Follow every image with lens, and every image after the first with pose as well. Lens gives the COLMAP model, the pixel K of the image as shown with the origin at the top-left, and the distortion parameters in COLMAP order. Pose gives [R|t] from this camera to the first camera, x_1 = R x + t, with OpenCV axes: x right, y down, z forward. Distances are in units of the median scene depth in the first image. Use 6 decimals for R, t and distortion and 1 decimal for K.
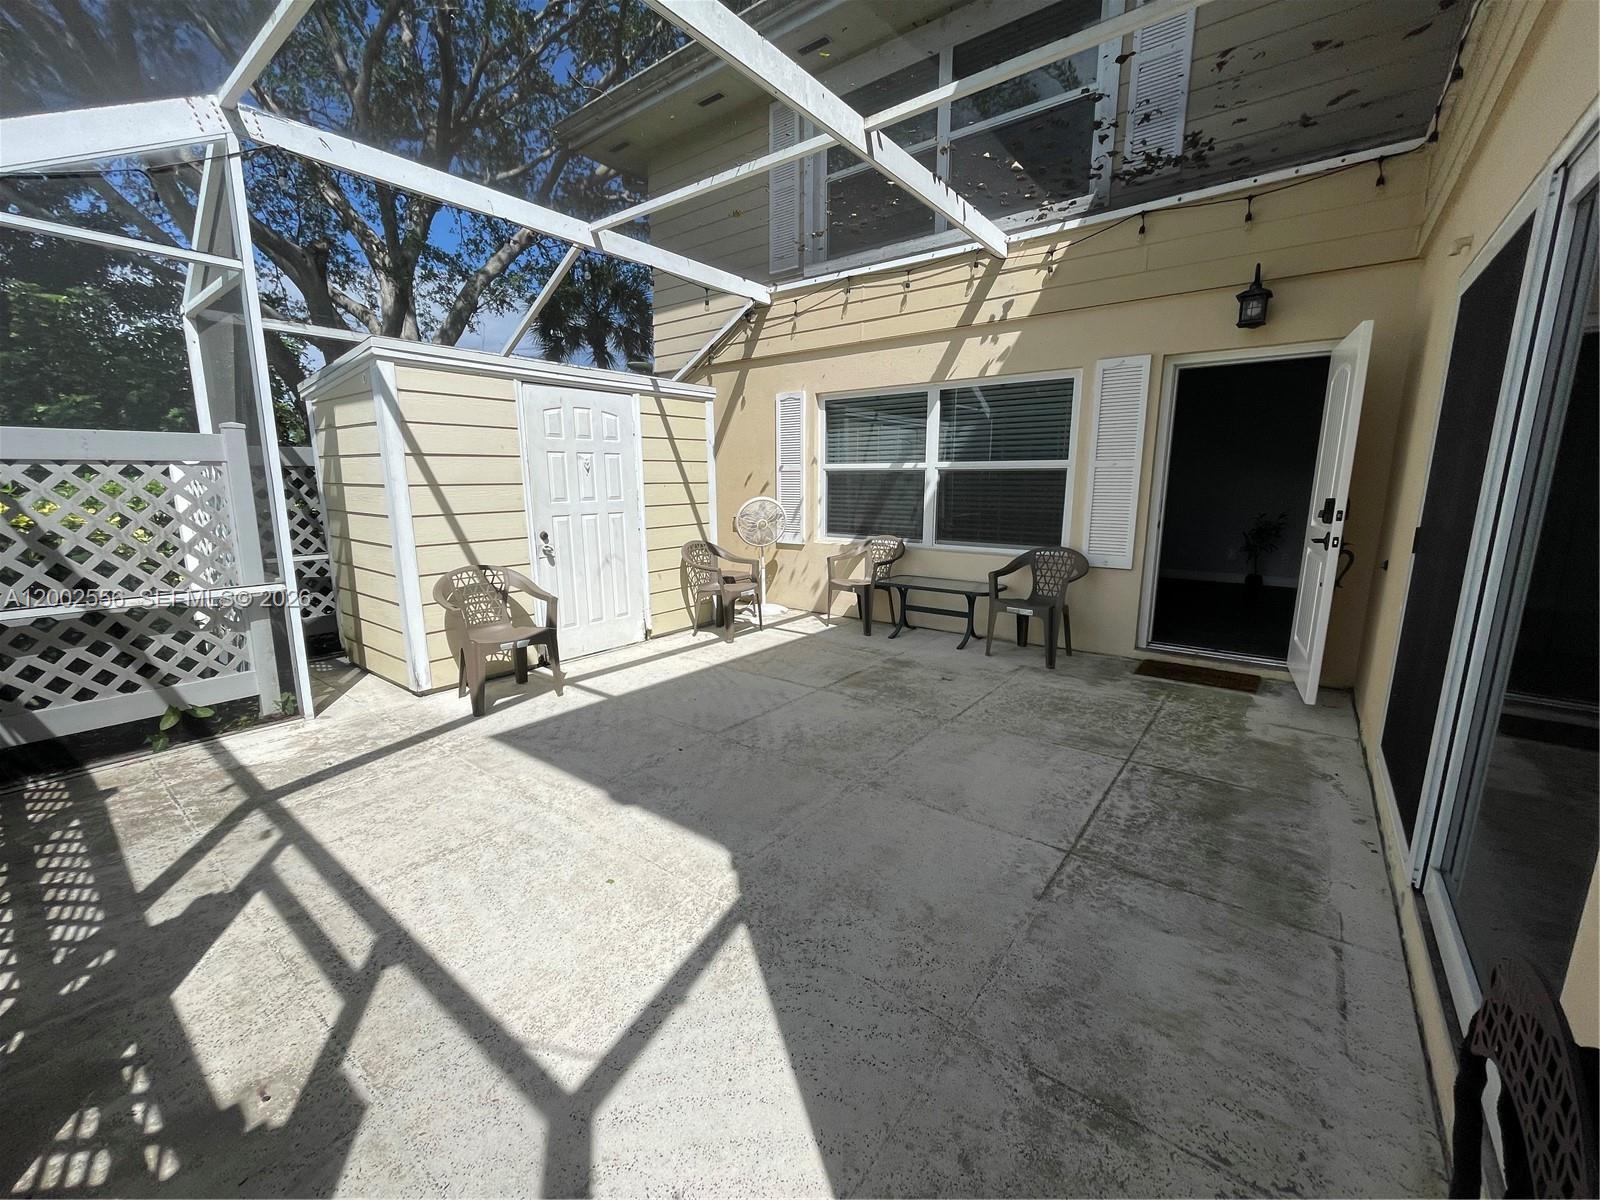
lens RADIAL K [[644.2, 0, 797.0], [0, 644.2, 603.9], [0, 0, 1]] dist [-0.005255, 0.000211]
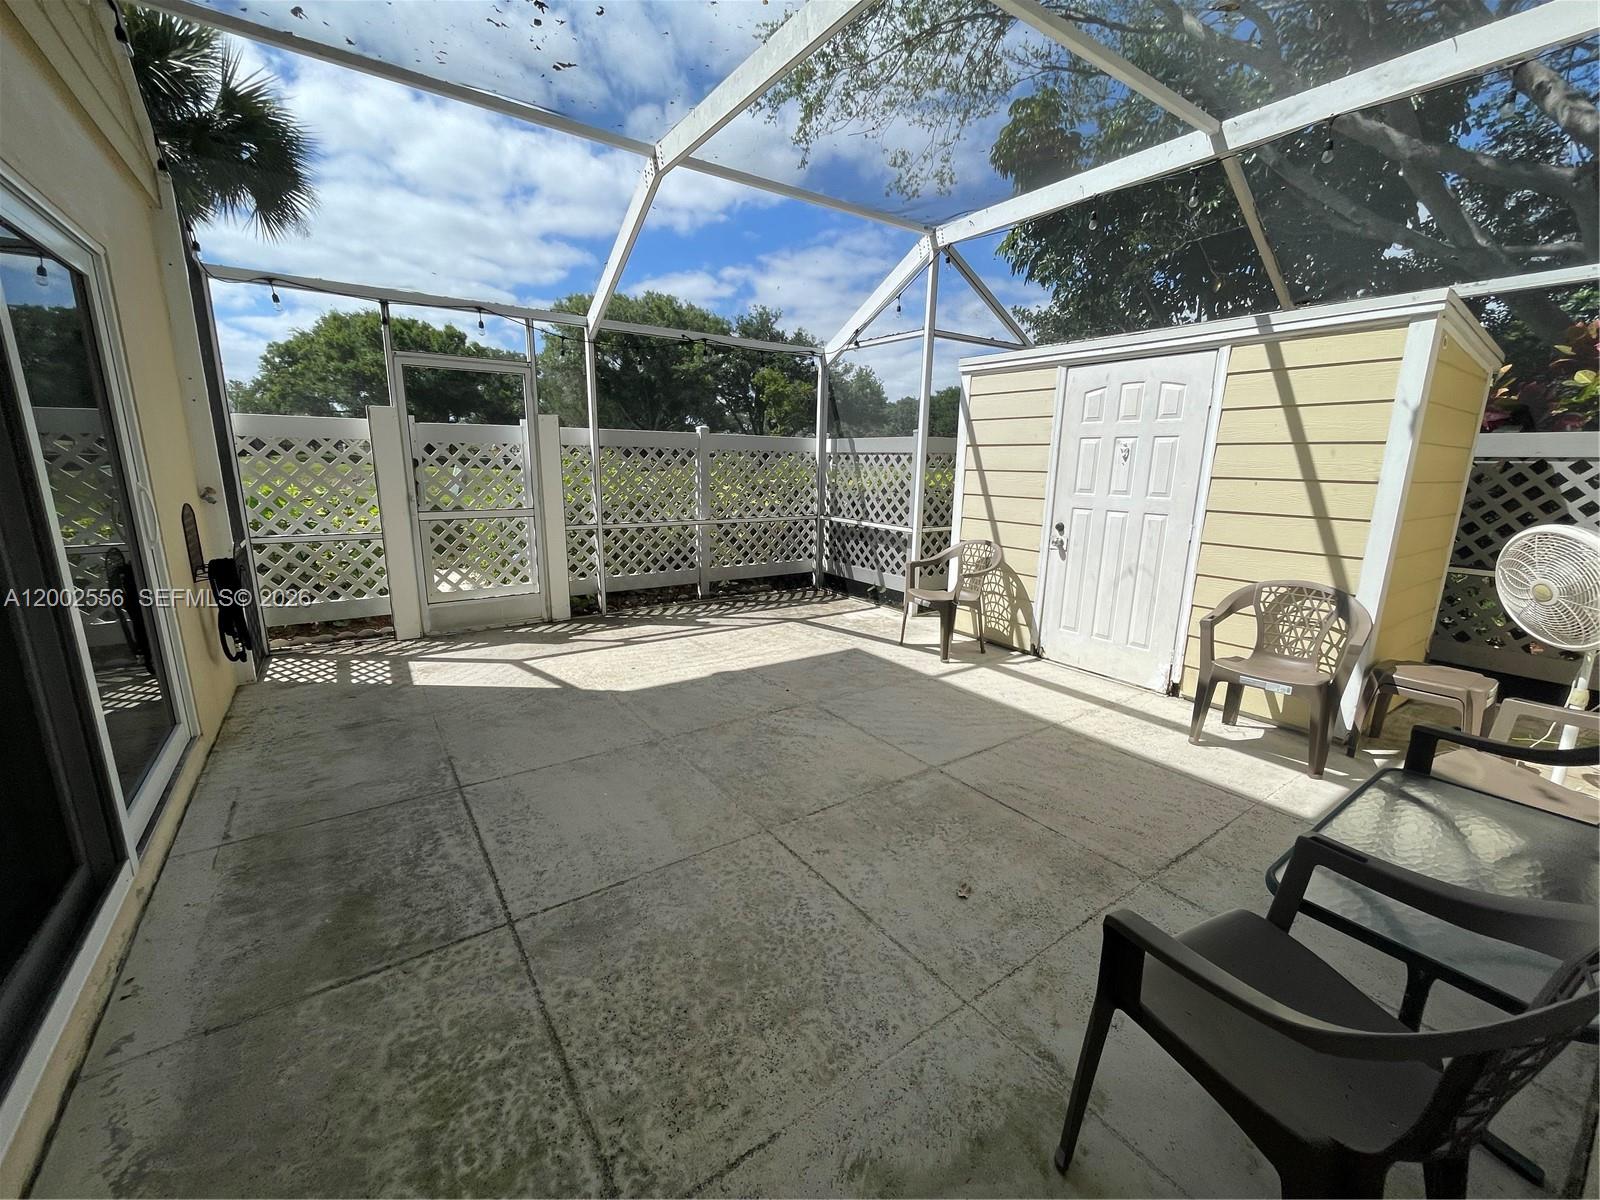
lens RADIAL K [[644.2, 0, 799.7], [0, 644.2, 606.1], [0, 0, 1]] dist [-0.005255, 0.000211]
pose [[-0.292807, 0.211700, -0.932442, 0.900365], [-0.197808, 0.940675, 0.275686, -0.257497], [0.935487, 0.265167, -0.233560, 1.260306]]
